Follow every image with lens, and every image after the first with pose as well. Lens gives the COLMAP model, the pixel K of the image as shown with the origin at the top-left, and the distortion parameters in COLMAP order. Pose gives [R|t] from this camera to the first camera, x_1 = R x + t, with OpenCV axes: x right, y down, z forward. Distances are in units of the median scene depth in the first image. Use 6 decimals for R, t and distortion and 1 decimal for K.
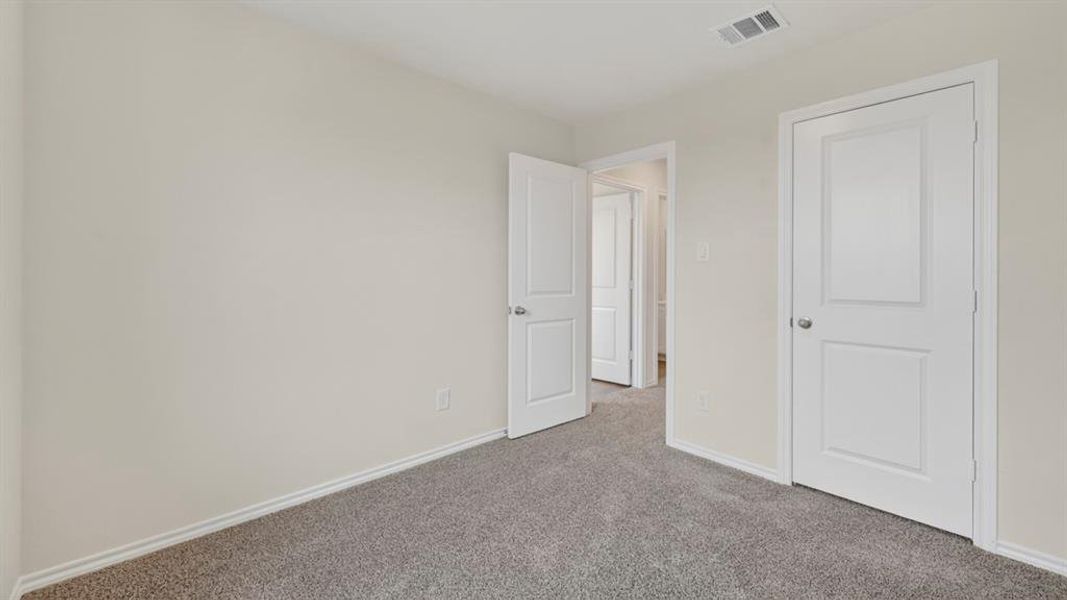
lens RADIAL K [[424.5, 0, 543.1], [0, 424.5, 278.2], [0, 0, 1]] dist [0.000549, -0.000087]
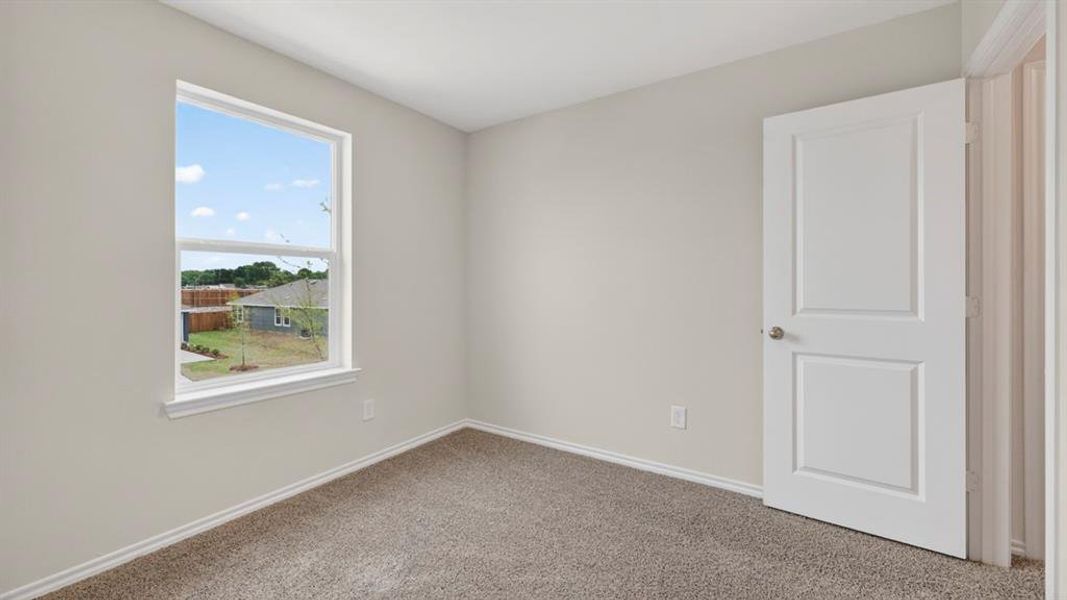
lens RADIAL K [[446.1, 0, 534.2], [0, 446.1, 286.0], [0, 0, 1]] dist [-0.000067, -0.000223]
pose [[0.235230, -0.000362, -0.971940, 0.569381], [-0.000157, 1.000000, -0.000411, -0.003049], [0.971940, 0.000249, 0.235229, 0.415064]]
